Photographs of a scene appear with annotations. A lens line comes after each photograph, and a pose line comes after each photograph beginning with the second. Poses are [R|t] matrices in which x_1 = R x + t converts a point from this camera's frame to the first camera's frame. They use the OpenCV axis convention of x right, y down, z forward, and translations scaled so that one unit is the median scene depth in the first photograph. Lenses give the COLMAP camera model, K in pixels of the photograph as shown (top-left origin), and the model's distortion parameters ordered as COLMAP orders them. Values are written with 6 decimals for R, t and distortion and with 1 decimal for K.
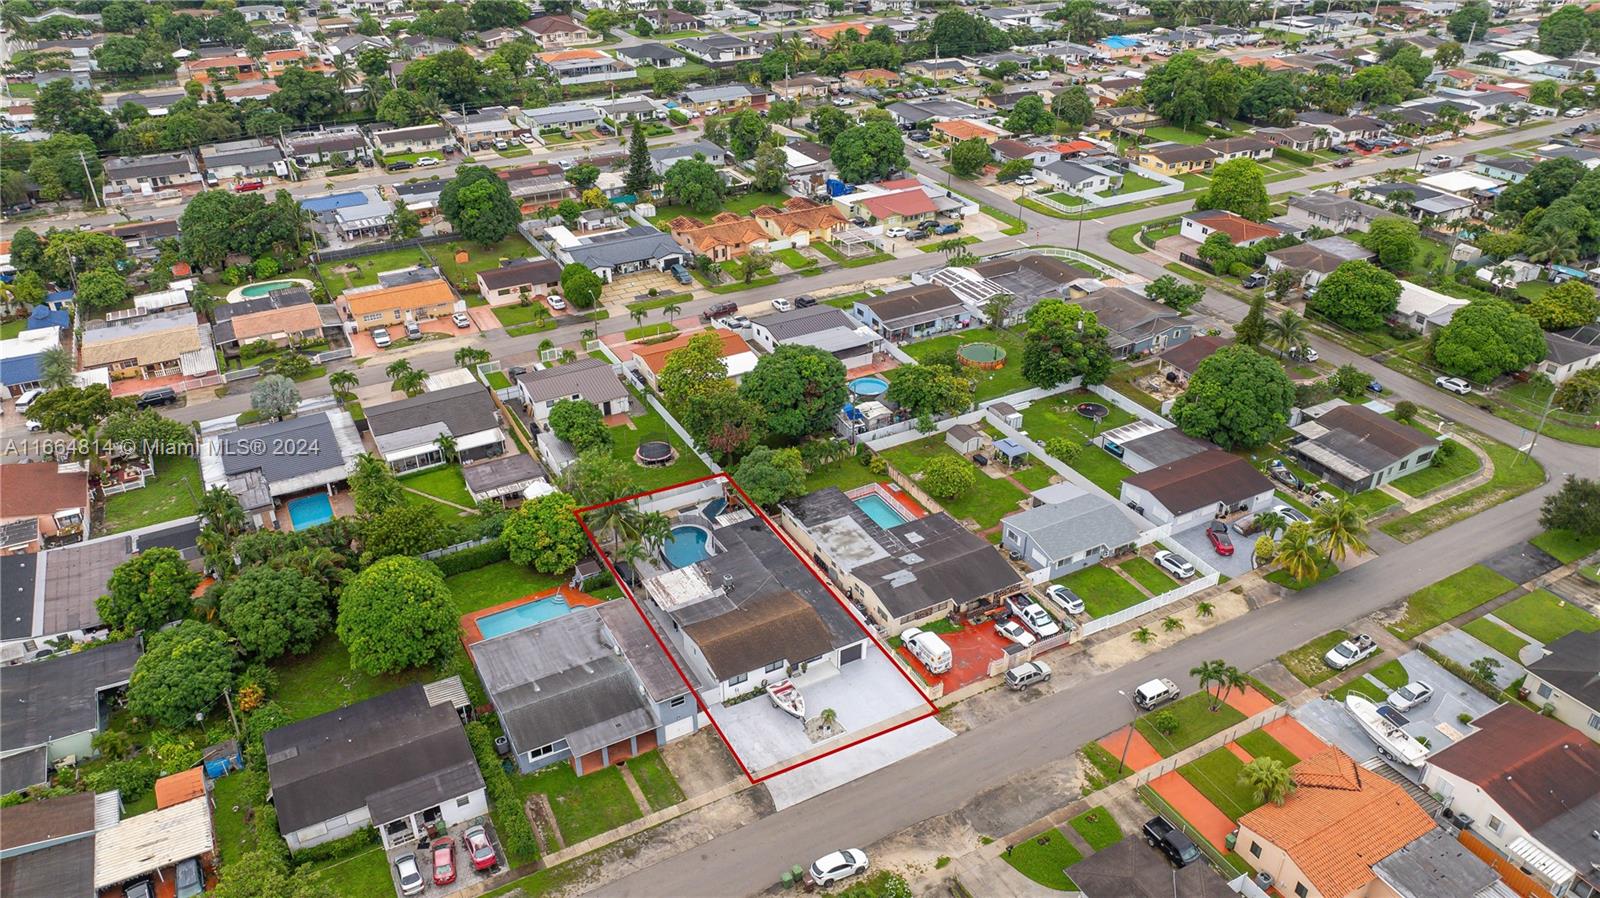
lens RADIAL K [[1138.4, 0, 800.0], [0, 1138.4, 449.0], [0, 0, 1]] dist [-0.003034, 0.000579]
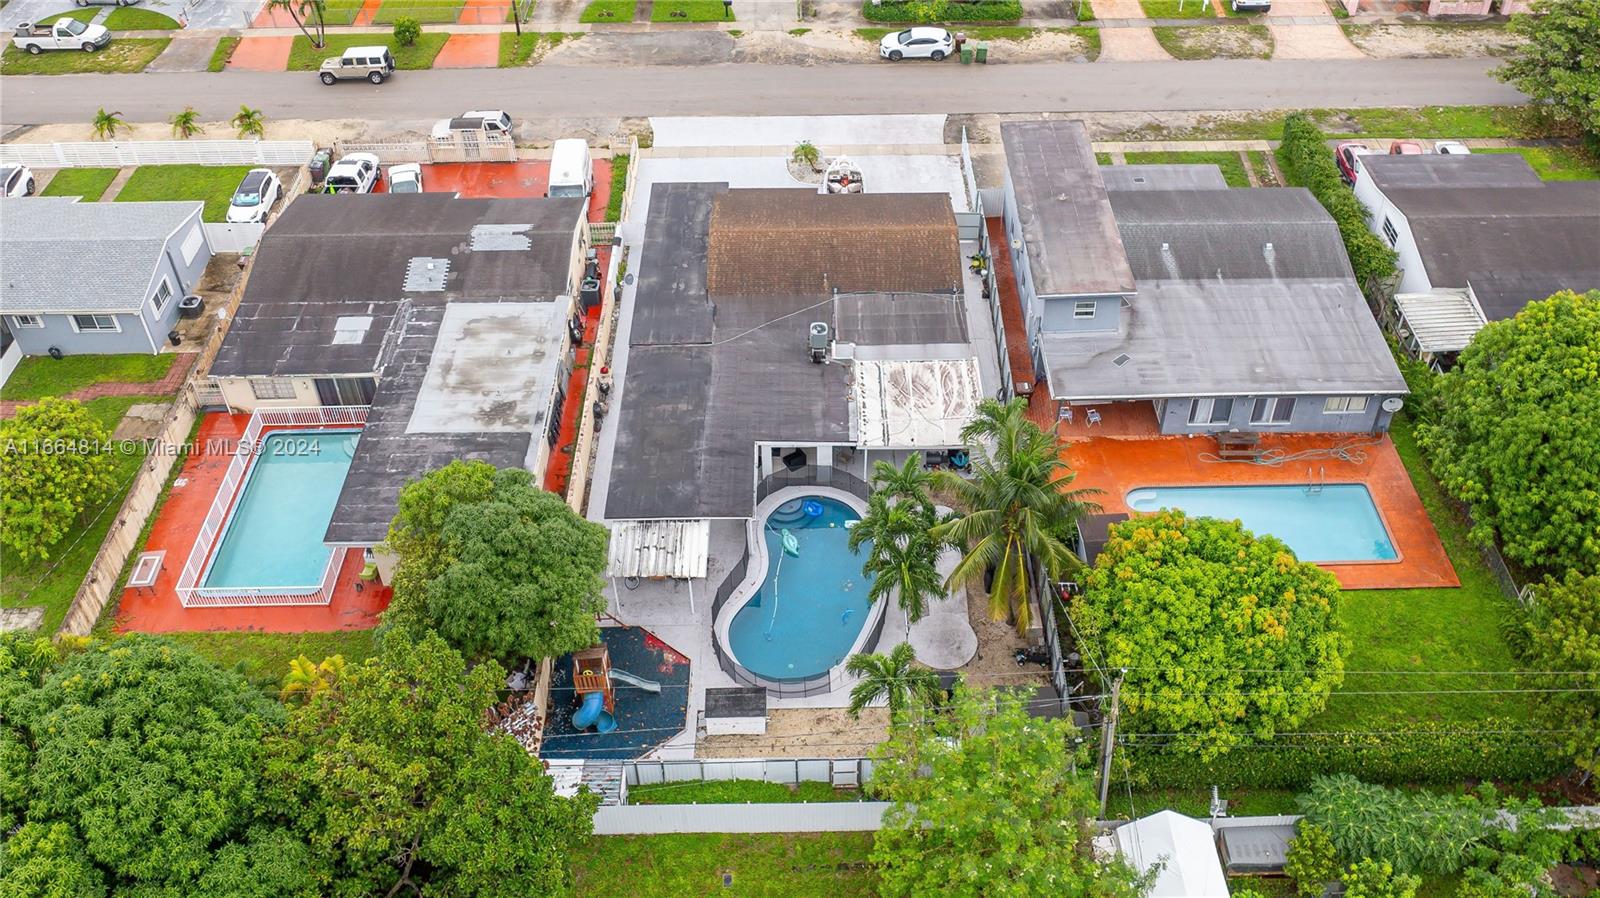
lens RADIAL K [[1393.9, 0, 836.1], [0, 1393.9, 352.1], [0, 0, 1]] dist [-0.012918, -0.008626]
pose [[-0.886384, -0.290640, 0.360350, -0.219572], [0.238556, 0.380332, 0.893554, -0.299251], [-0.396755, 0.877995, -0.267787, 0.949155]]
